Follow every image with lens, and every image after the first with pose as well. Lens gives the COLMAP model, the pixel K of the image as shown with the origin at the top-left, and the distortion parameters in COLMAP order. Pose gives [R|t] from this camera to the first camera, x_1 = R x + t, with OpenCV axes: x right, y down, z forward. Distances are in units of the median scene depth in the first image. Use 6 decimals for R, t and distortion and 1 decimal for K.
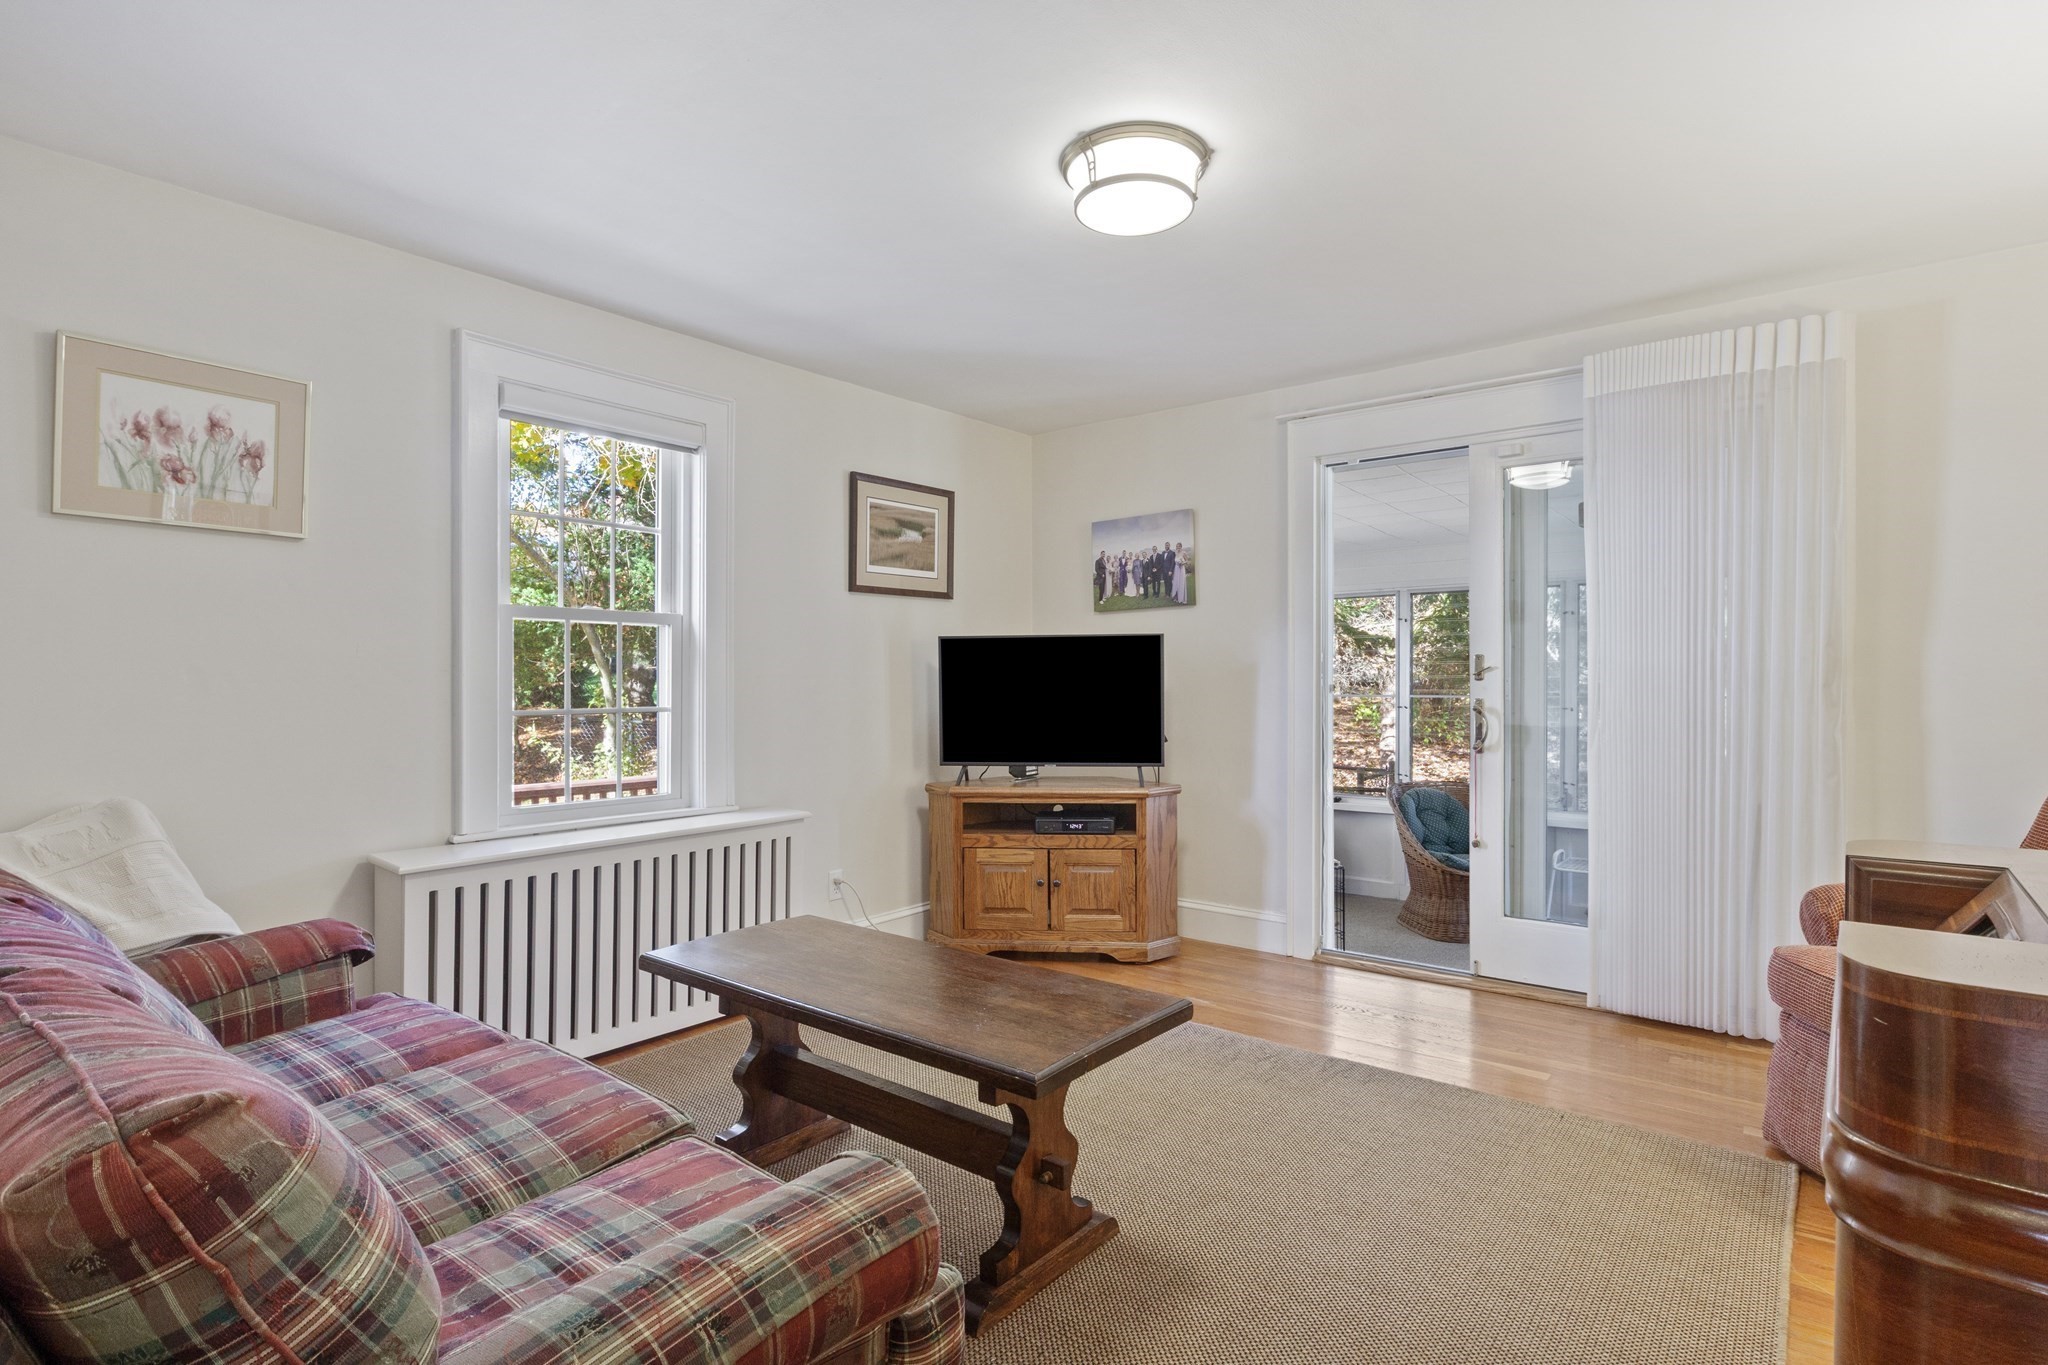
lens RADIAL K [[1026.6, 0, 1024.0], [0, 1026.6, 682.5], [0, 0, 1]] dist [-0.004679, 0.000038]
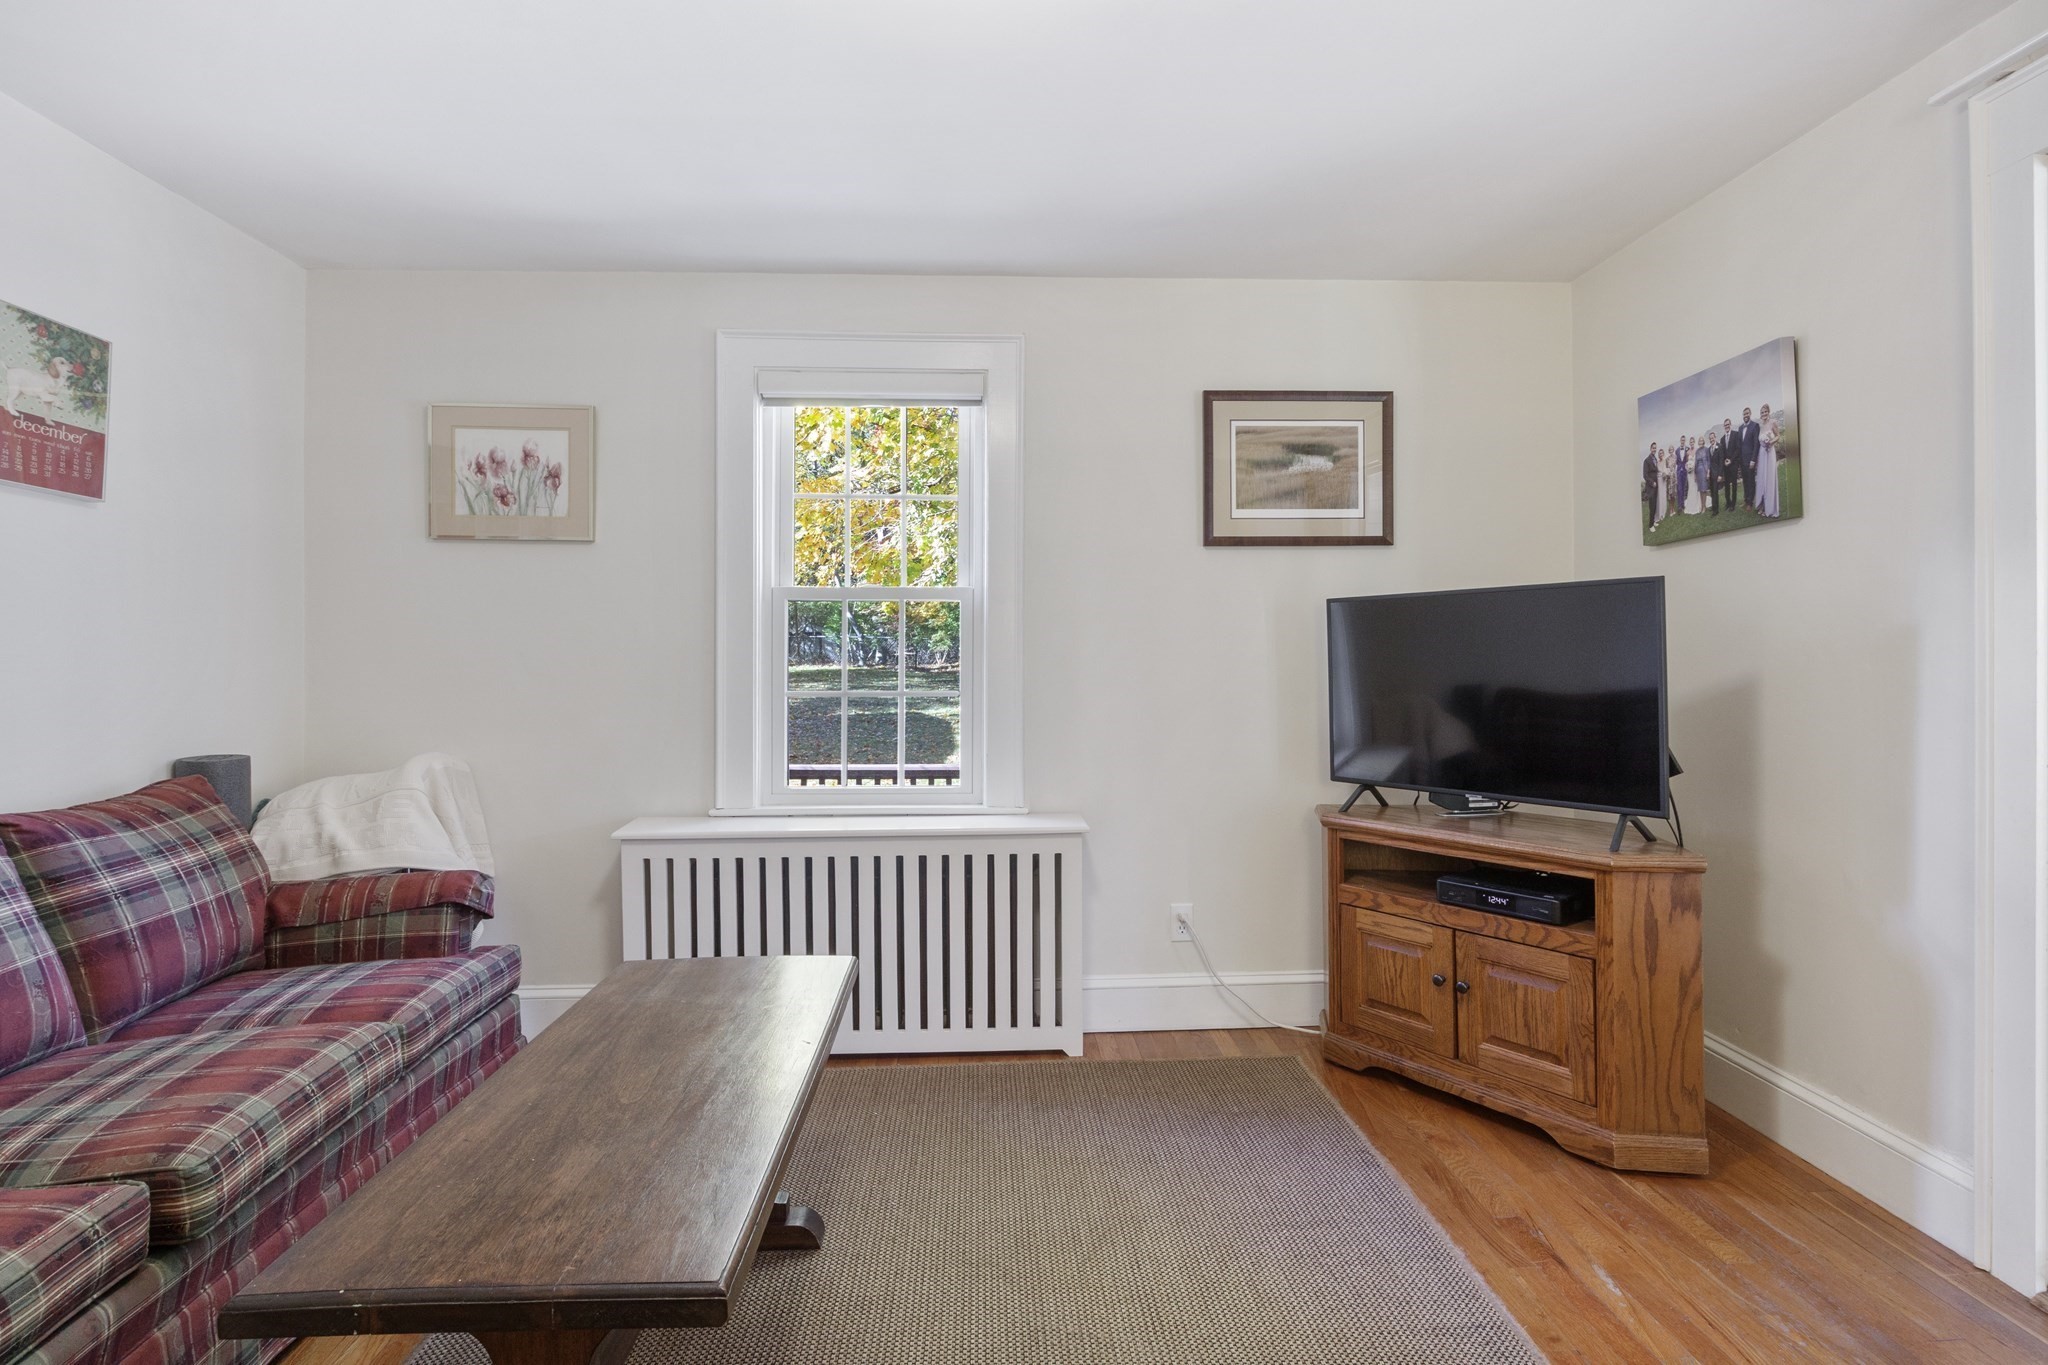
lens RADIAL K [[1024.8, 0, 1021.6], [0, 1024.8, 647.3], [0, 0, 1]] dist [-0.012037, -0.000632]
pose [[0.658479, -0.009266, -0.752542, 0.320266], [0.000206, 0.999926, -0.012131, -0.002836], [0.752599, 0.007833, 0.658433, 0.386292]]
